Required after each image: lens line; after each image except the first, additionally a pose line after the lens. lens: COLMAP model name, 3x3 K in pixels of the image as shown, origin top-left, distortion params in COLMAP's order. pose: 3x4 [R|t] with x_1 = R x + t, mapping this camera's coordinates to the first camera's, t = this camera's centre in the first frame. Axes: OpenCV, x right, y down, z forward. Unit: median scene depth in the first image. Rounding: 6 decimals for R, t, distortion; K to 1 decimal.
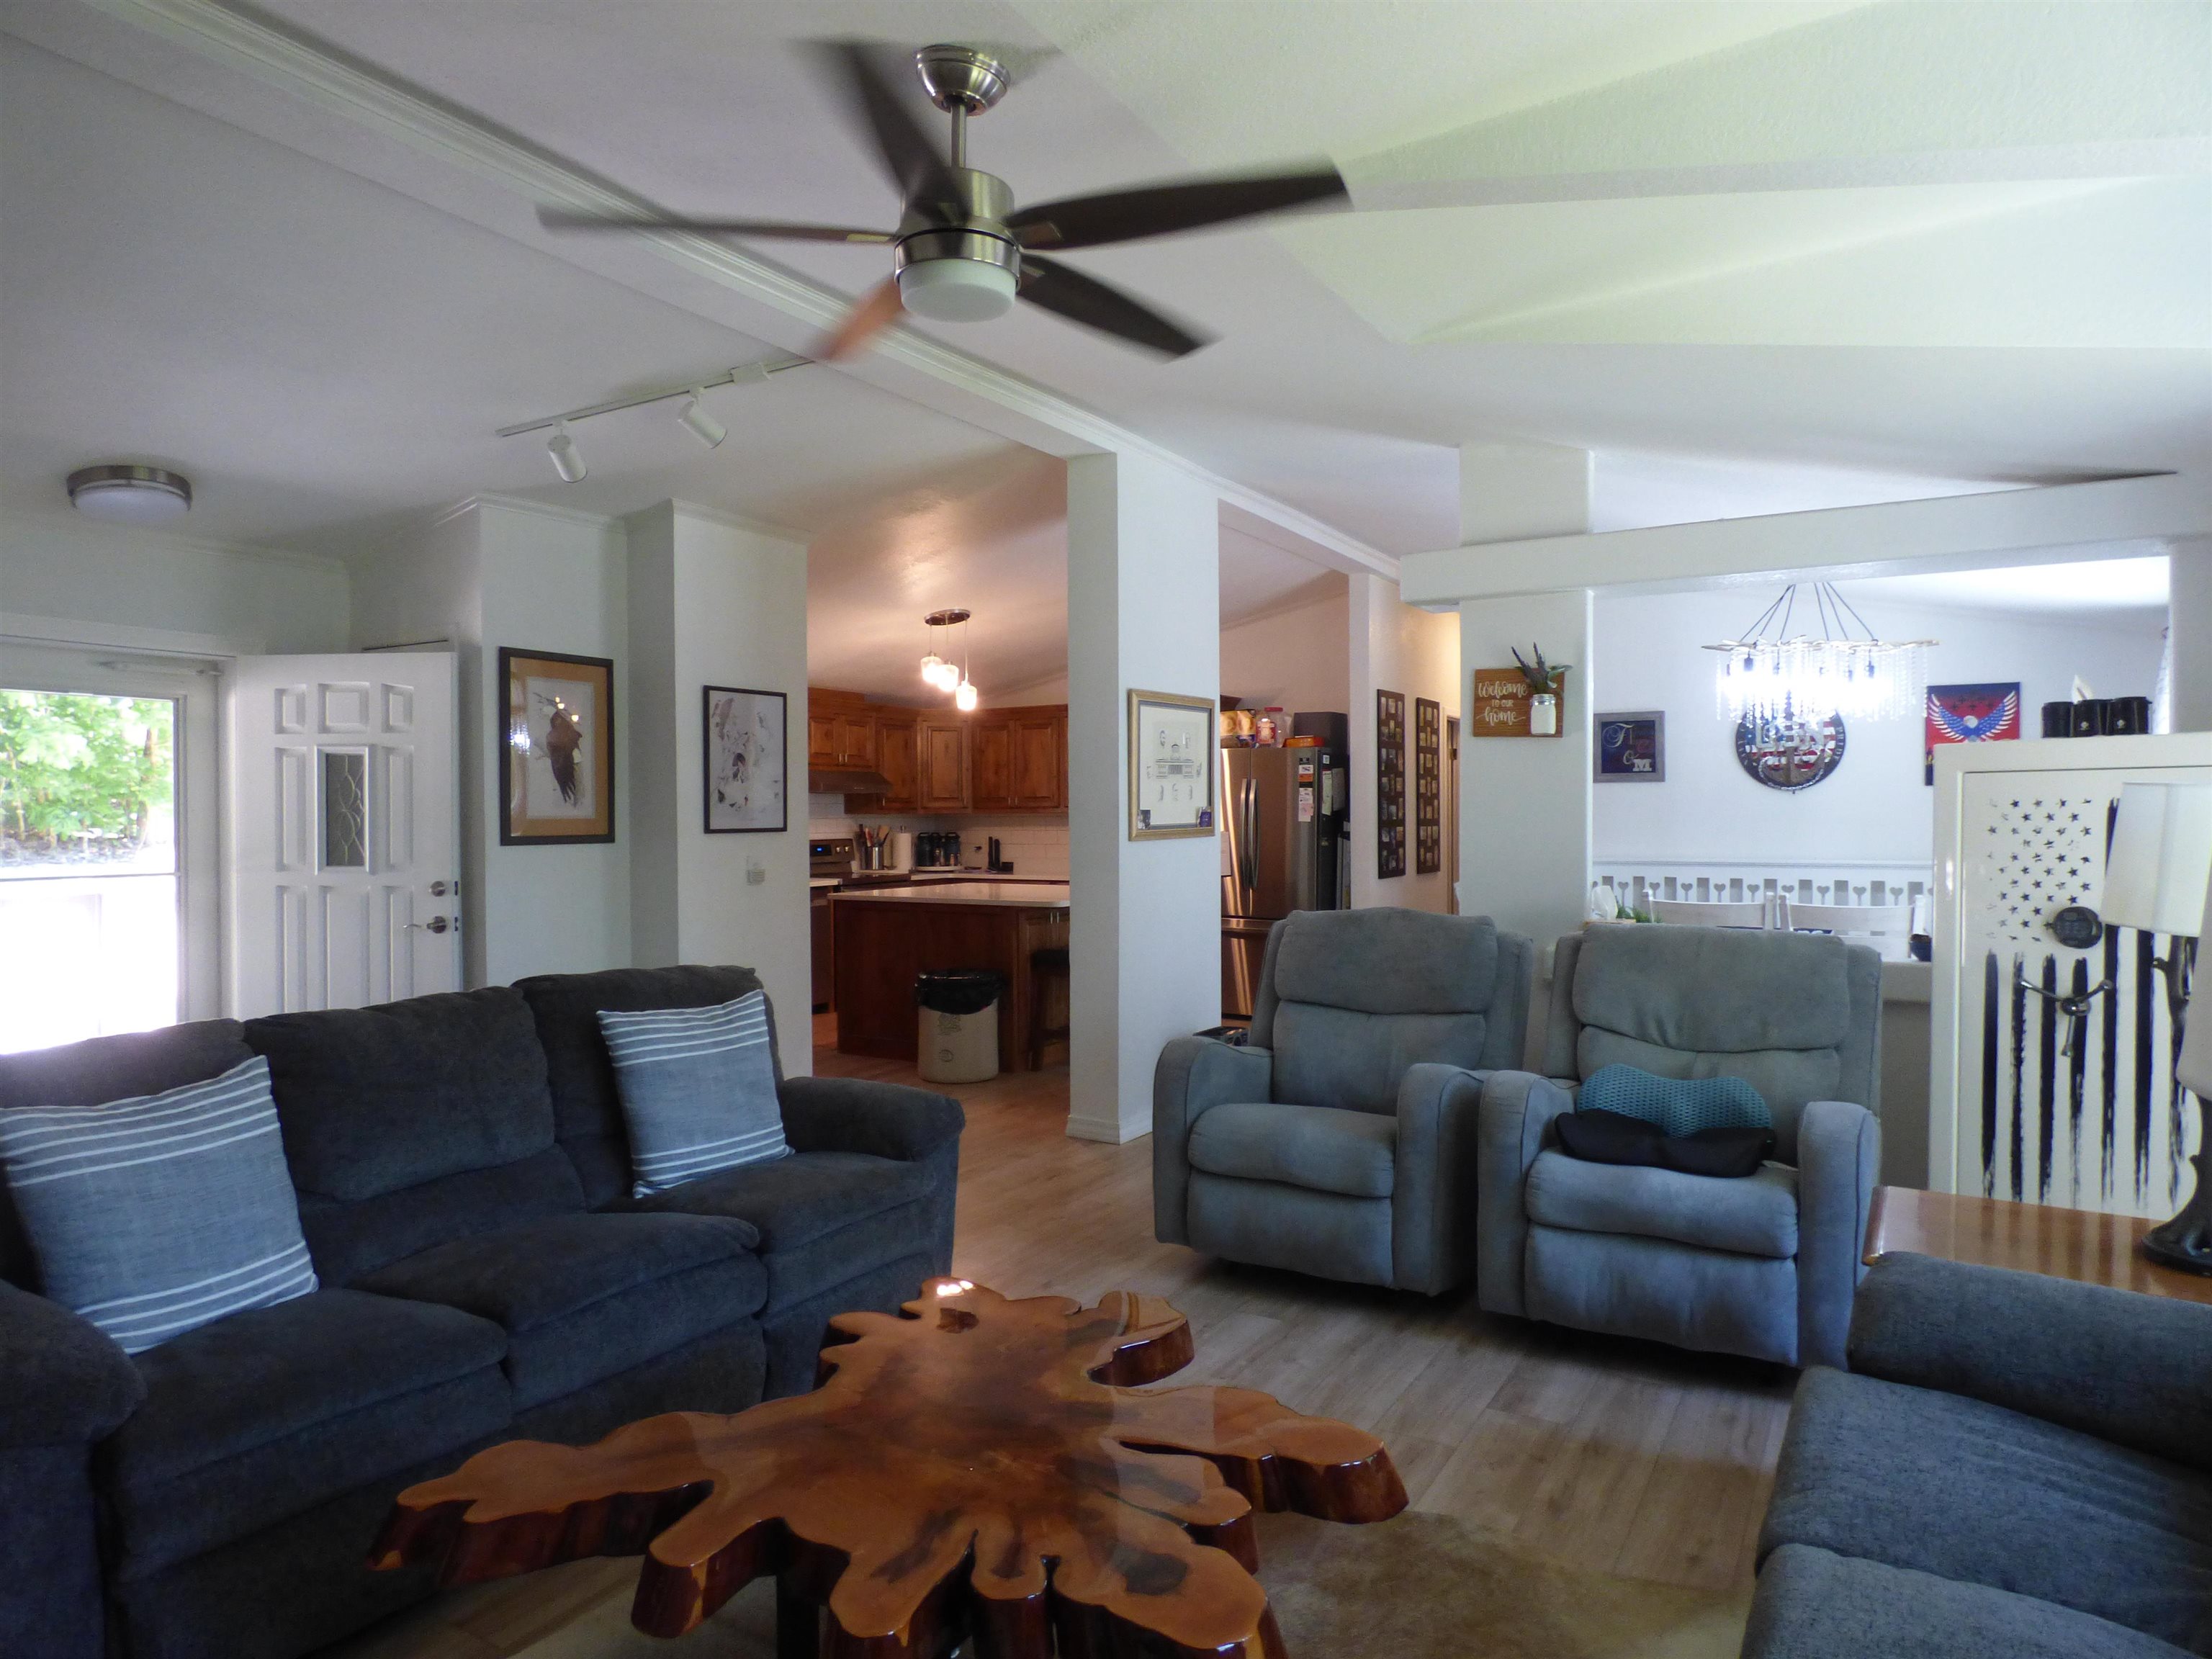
lens RADIAL K [[1342.4, 0, 1106.0], [0, 1342.4, 829.5], [0, 0, 1]] dist [-0.016839, 0.004477]
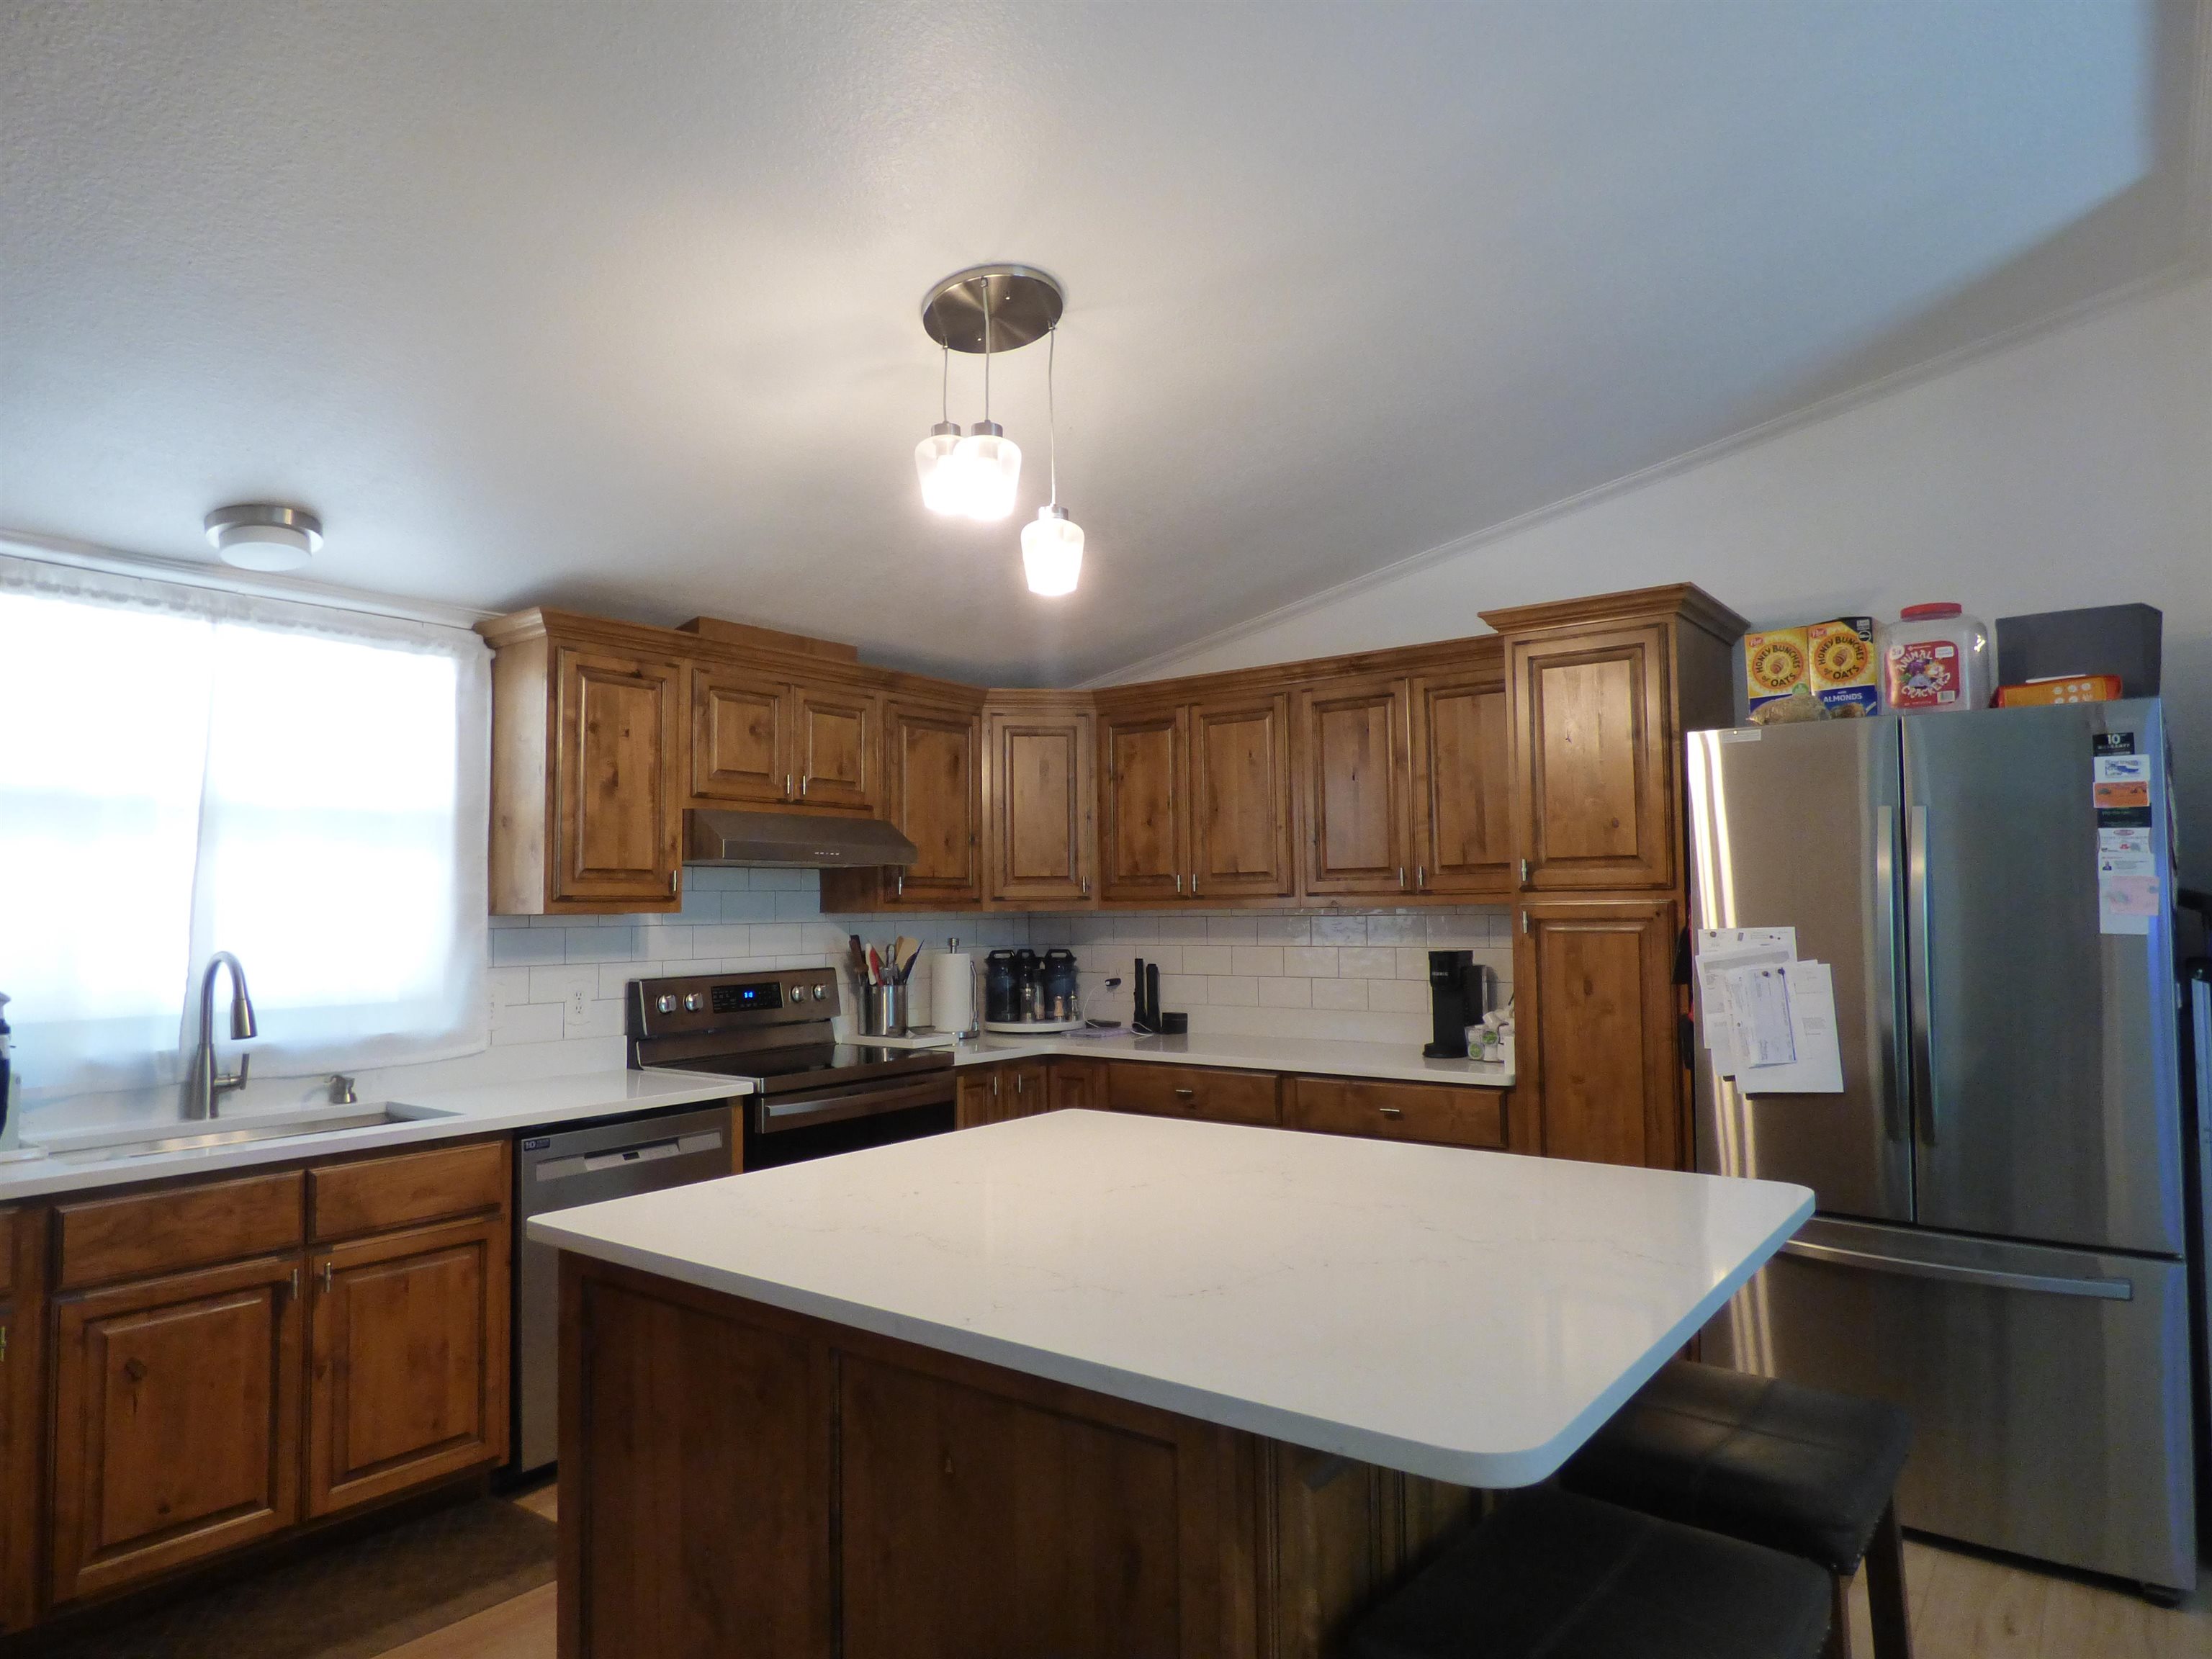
lens RADIAL K [[1342.4, 0, 1106.0], [0, 1342.4, 829.5], [0, 0, 1]] dist [-0.016839, 0.004477]
pose [[0.993032, -0.012223, -0.117208, -0.095340], [0.004359, 0.997736, -0.067118, -0.019479], [0.117763, 0.066139, 0.990837, 1.214010]]
